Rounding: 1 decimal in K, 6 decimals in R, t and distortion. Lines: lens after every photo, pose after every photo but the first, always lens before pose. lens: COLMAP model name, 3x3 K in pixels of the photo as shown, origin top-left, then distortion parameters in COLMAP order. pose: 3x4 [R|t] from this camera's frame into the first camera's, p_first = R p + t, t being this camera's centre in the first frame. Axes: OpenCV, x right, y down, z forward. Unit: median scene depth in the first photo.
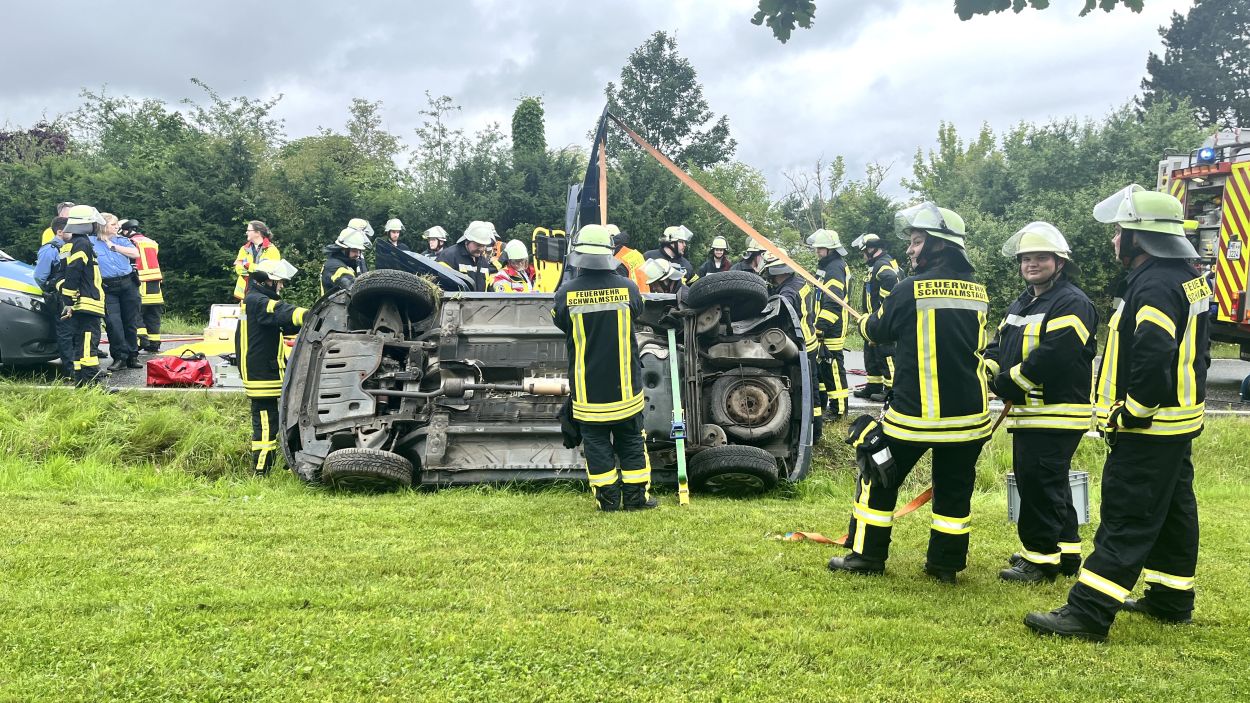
lens RADIAL K [[924.4, 0, 625.0], [0, 924.4, 351.5], [0, 0, 1]] dist [0.074236, -0.089157]
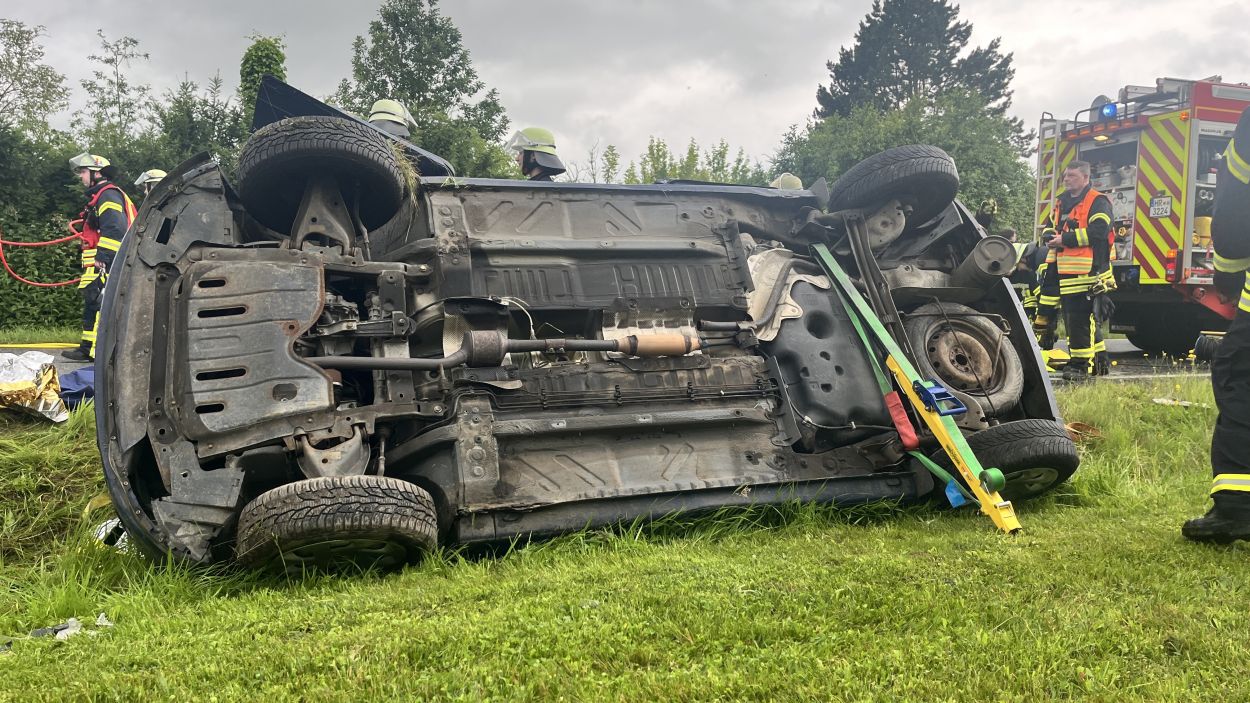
lens RADIAL K [[924.4, 0, 625.0], [0, 924.4, 351.5], [0, 0, 1]] dist [0.074236, -0.089157]
pose [[0.936738, -0.032075, 0.348557, -0.283452], [0.043097, 0.998785, -0.023913, 0.055154], [-0.347367, 0.037422, 0.936982, 0.483861]]
